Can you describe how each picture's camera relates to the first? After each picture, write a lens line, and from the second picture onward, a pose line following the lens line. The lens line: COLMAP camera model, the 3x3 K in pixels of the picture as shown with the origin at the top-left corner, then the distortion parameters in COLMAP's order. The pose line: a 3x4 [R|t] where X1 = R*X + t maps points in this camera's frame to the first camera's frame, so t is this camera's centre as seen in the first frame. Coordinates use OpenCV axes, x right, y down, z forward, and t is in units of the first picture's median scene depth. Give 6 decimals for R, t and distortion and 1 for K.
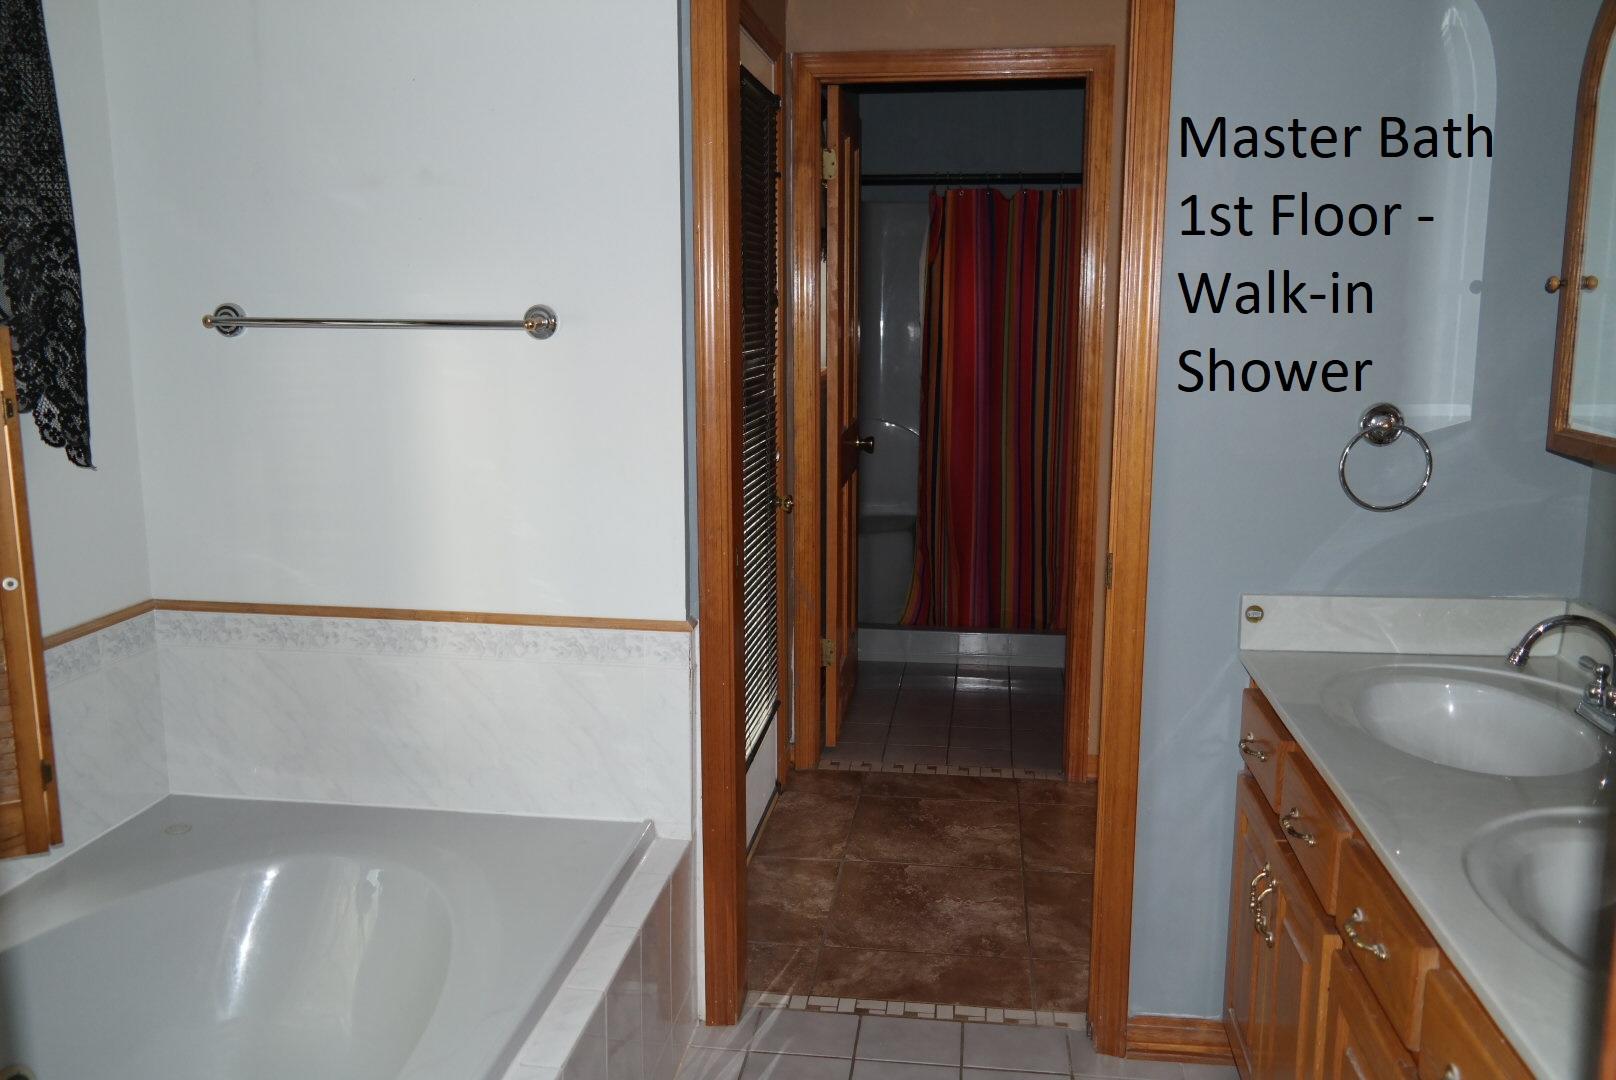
lens RADIAL K [[1304.3, 0, 809.4], [0, 1304.3, 534.8], [0, 0, 1]] dist [0.001927, -0.009236]
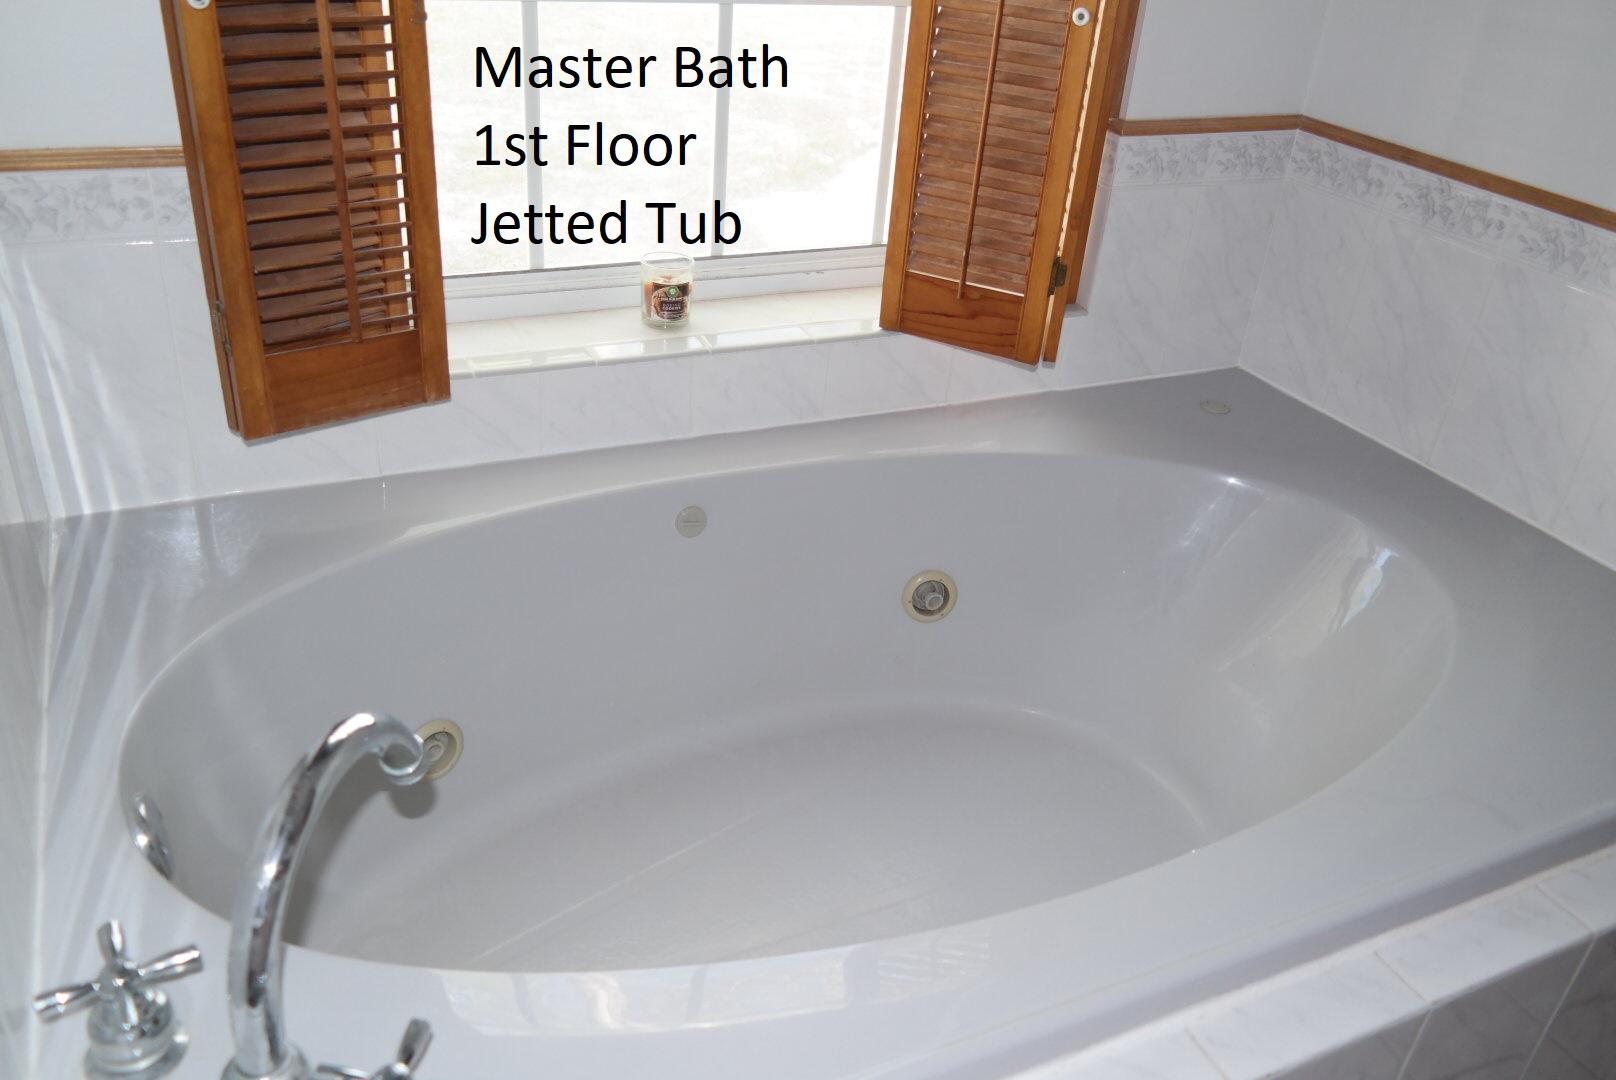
lens RADIAL K [[1341.6, 0, 808.0], [0, 1341.6, 540.0], [0, 0, 1]] dist [-0.087523, 0.165019]
pose [[0.560886, 0.440587, -0.700921, -0.014833], [-0.220068, 0.895517, 0.386806, 0.037525], [0.798109, -0.062704, 0.599242, 0.308457]]
